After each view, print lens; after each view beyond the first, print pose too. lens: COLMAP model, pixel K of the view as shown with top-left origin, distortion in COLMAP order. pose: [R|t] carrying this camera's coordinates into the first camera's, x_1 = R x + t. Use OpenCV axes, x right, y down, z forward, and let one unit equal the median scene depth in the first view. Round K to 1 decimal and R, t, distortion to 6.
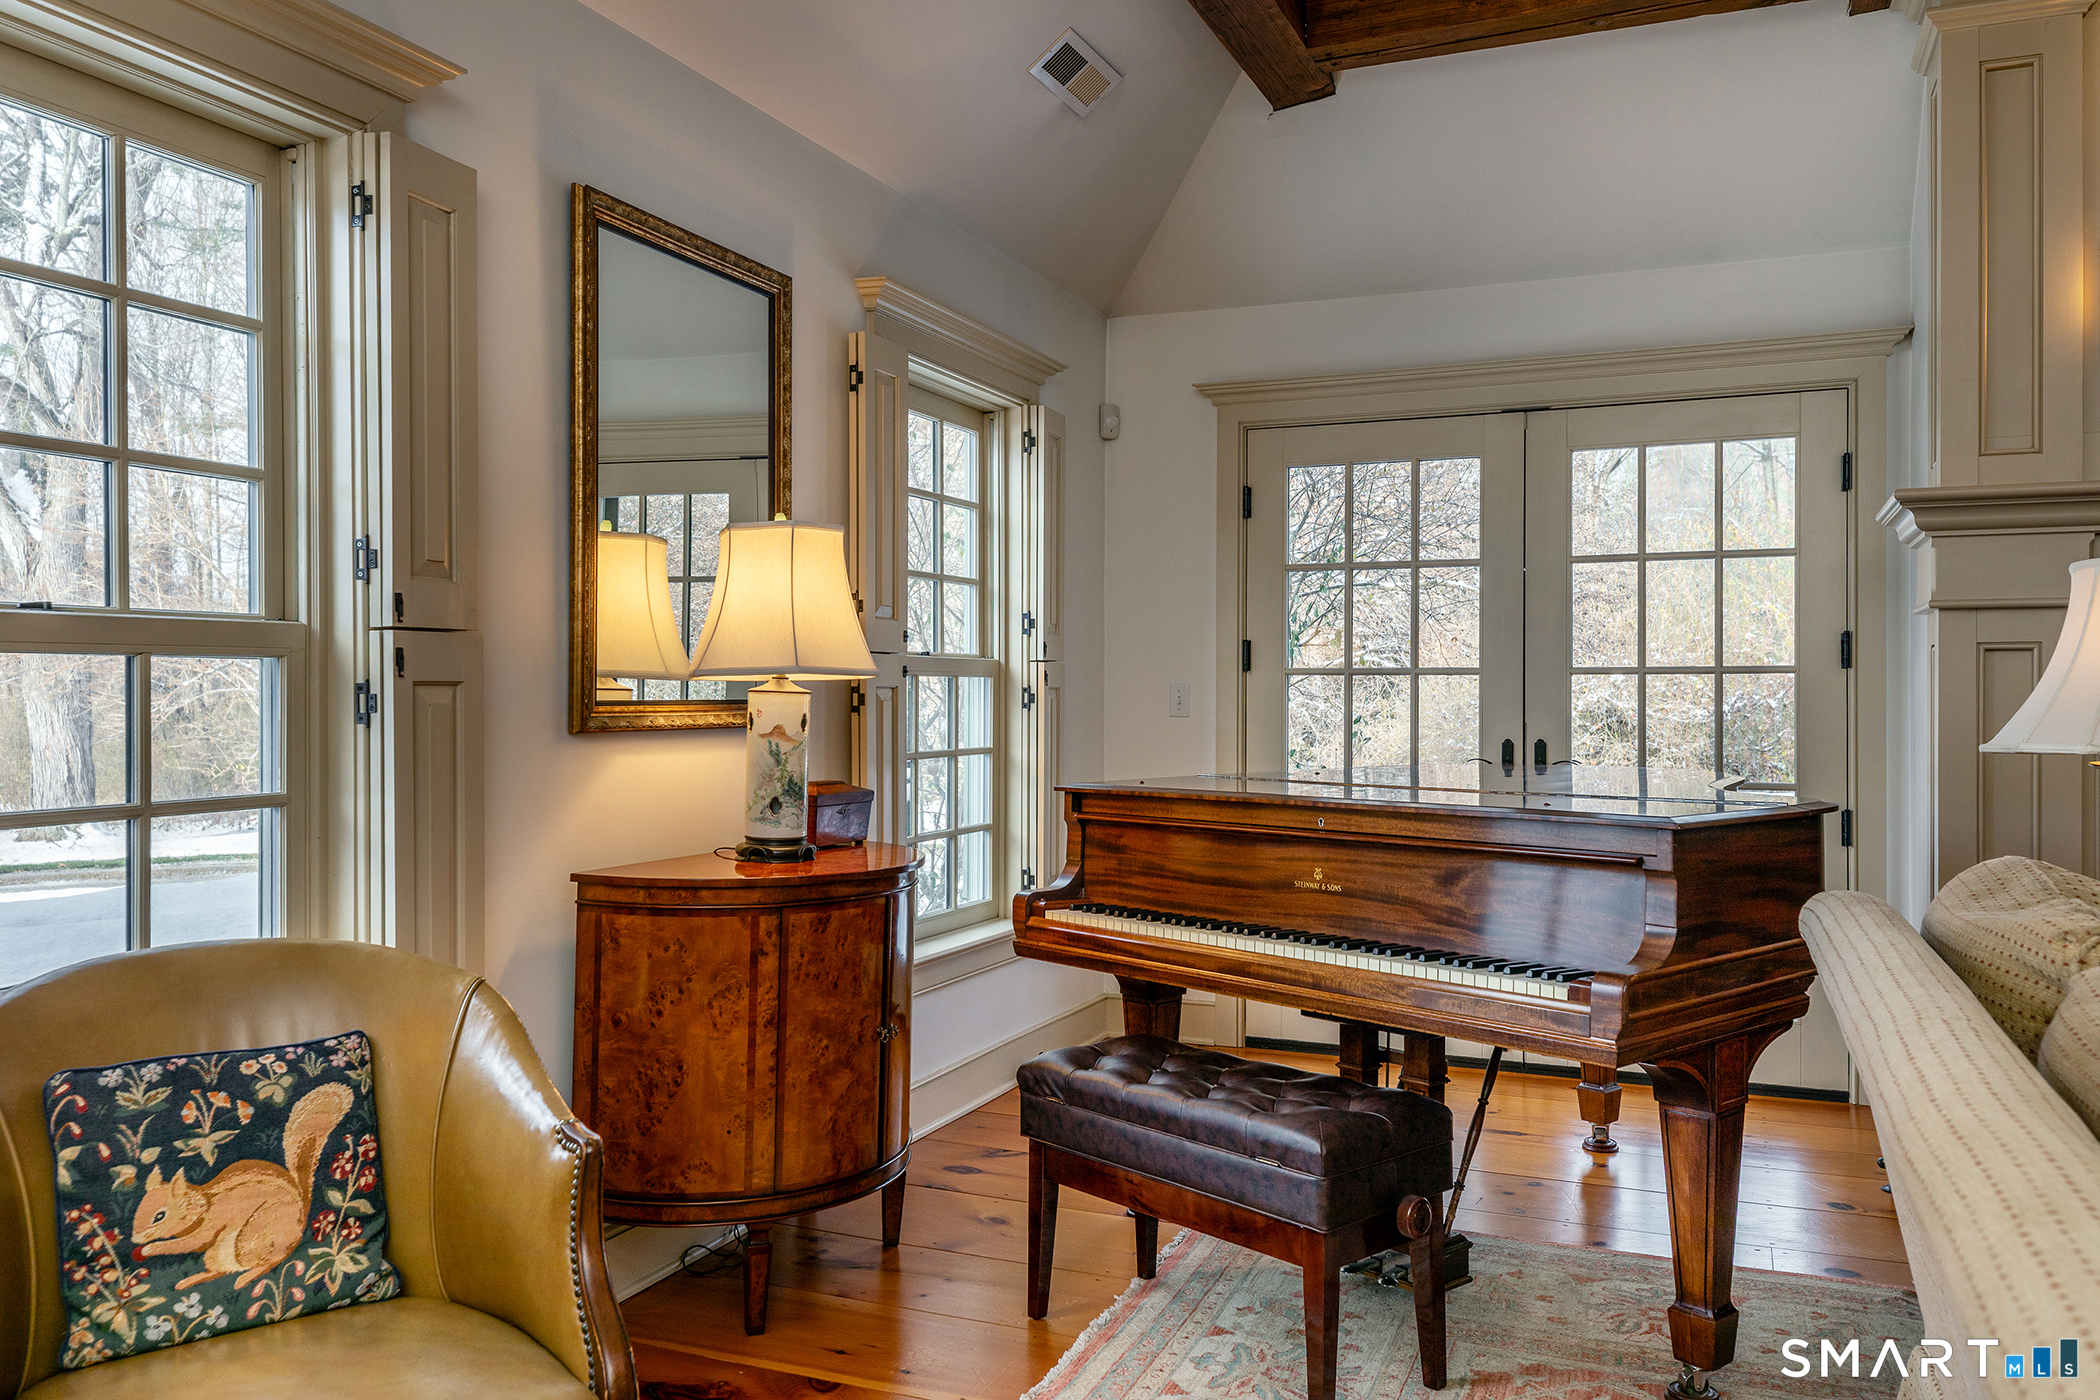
lens RADIAL K [[1584.5, 0, 1050.0], [0, 1584.5, 700.0], [0, 0, 1]] dist [0.002075, -0.000932]
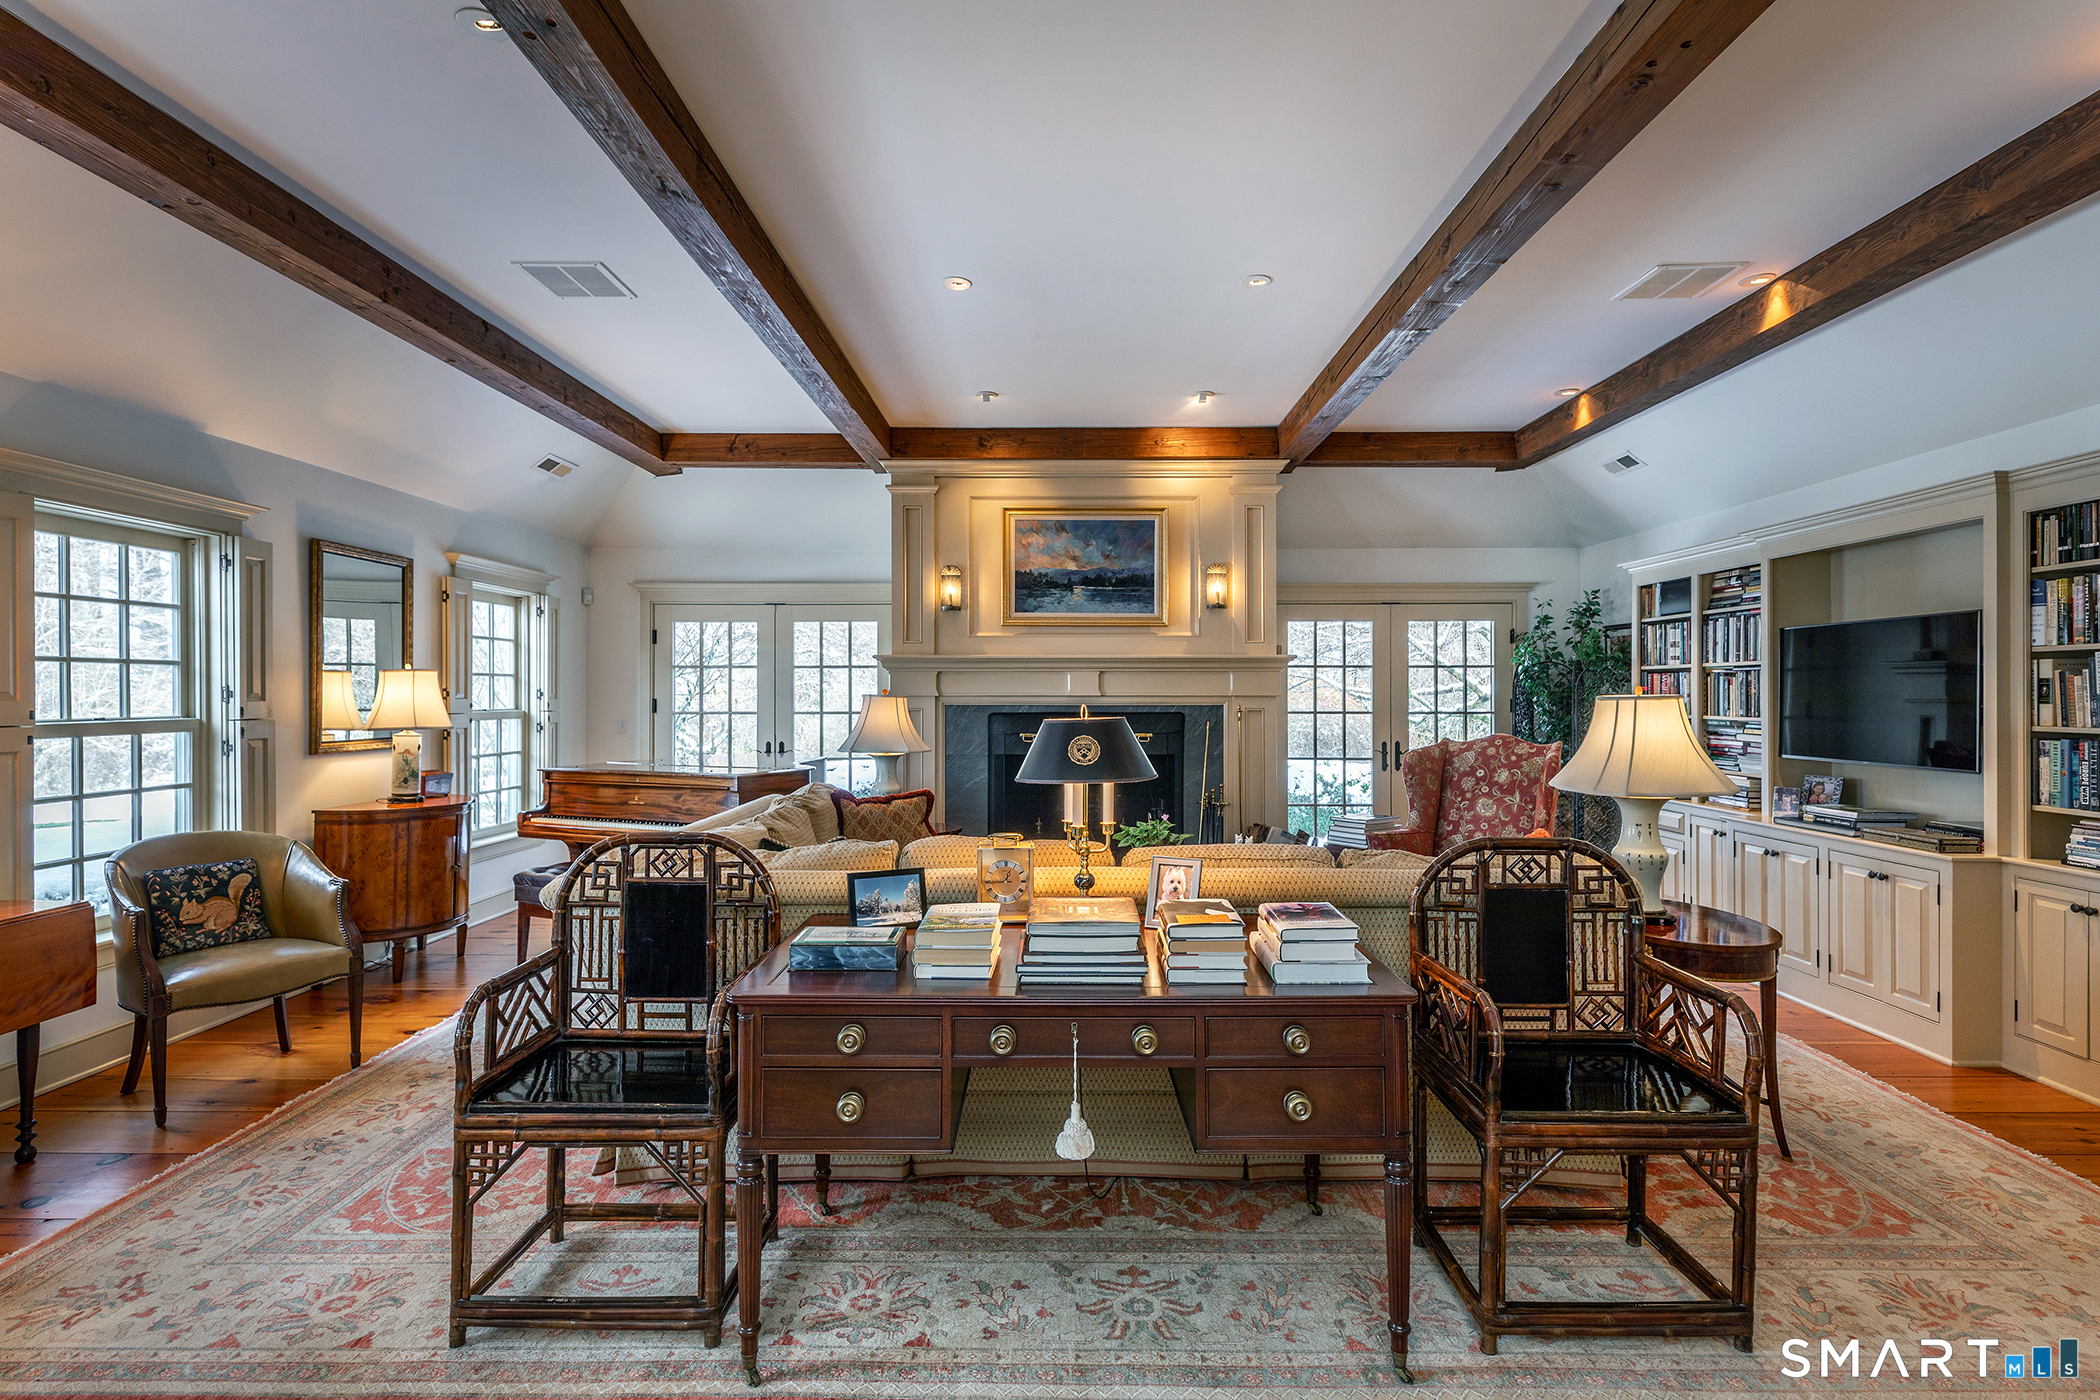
lens RADIAL K [[956.6, 0, 1050.0], [0, 956.6, 700.0], [0, 0, 1]] dist [-0.013298, -0.000716]
pose [[0.910236, -0.001733, 0.414086, 0.138447], [0.002983, 0.999993, -0.002373, -0.057239], [-0.414079, 0.003395, 0.910235, -0.829540]]
